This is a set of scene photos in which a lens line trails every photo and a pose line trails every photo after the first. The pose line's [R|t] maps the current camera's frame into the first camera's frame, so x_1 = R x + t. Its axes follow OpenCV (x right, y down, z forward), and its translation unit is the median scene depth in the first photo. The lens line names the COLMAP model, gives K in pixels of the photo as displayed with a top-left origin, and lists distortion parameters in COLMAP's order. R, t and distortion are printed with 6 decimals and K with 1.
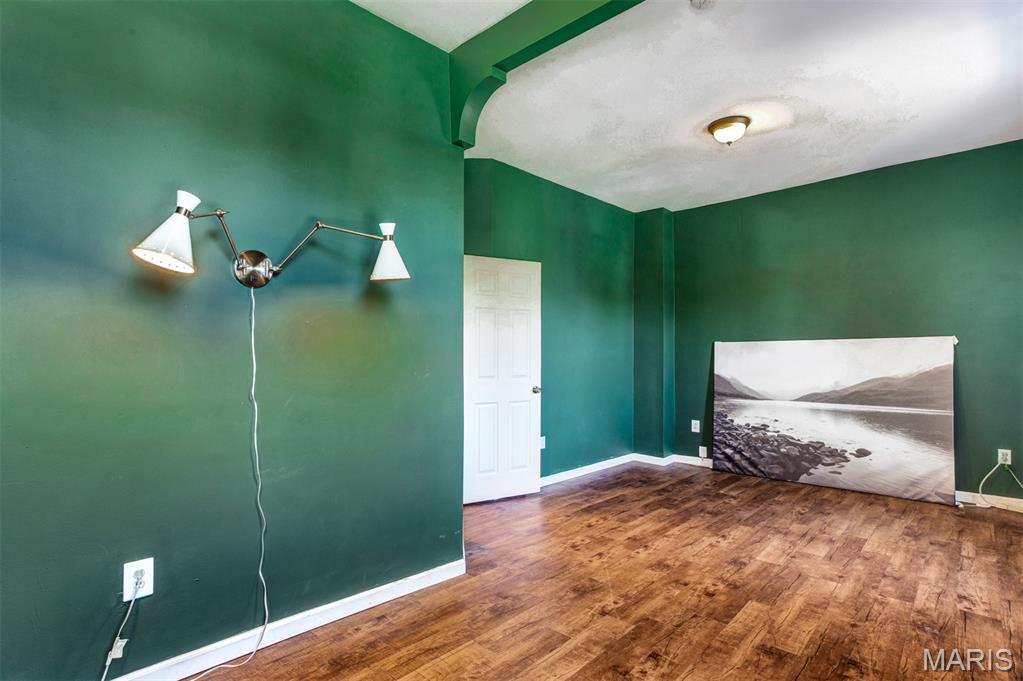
lens RADIAL K [[519.6, 0, 496.0], [0, 519.6, 357.1], [0, 0, 1]] dist [-0.030792, 0.028953]
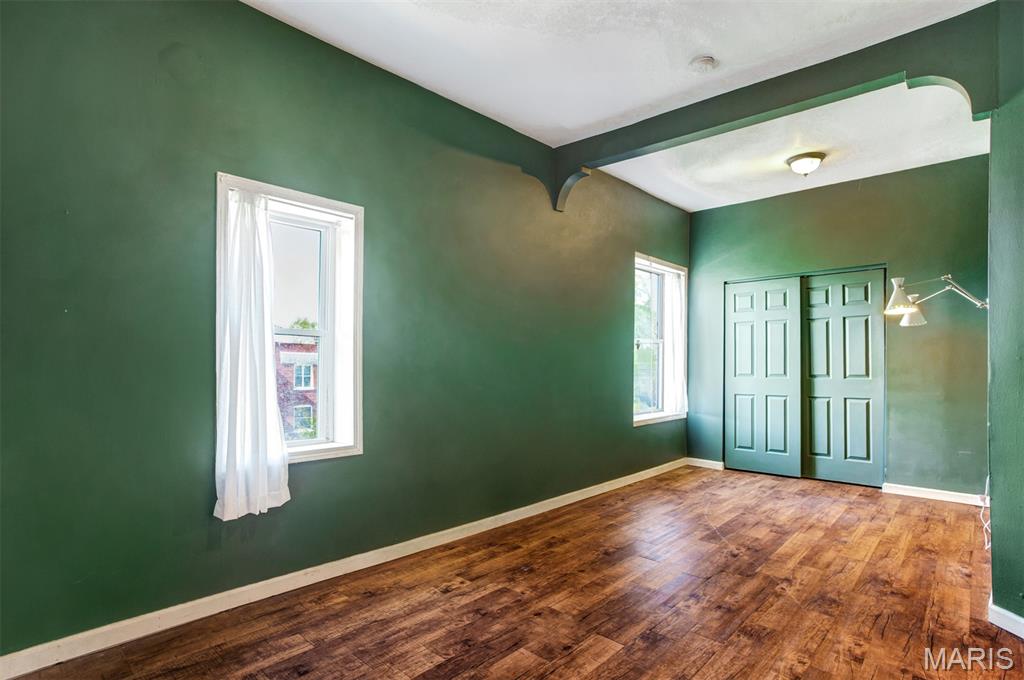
lens RADIAL K [[520.1, 0, 496.5], [0, 520.1, 356.6], [0, 0, 1]] dist [-0.030792, 0.028953]
pose [[-0.999912, -0.011550, 0.006465, 0.789431], [-0.011583, 0.999920, -0.005125, 0.007030], [-0.006406, -0.005199, -0.999966, 1.988504]]
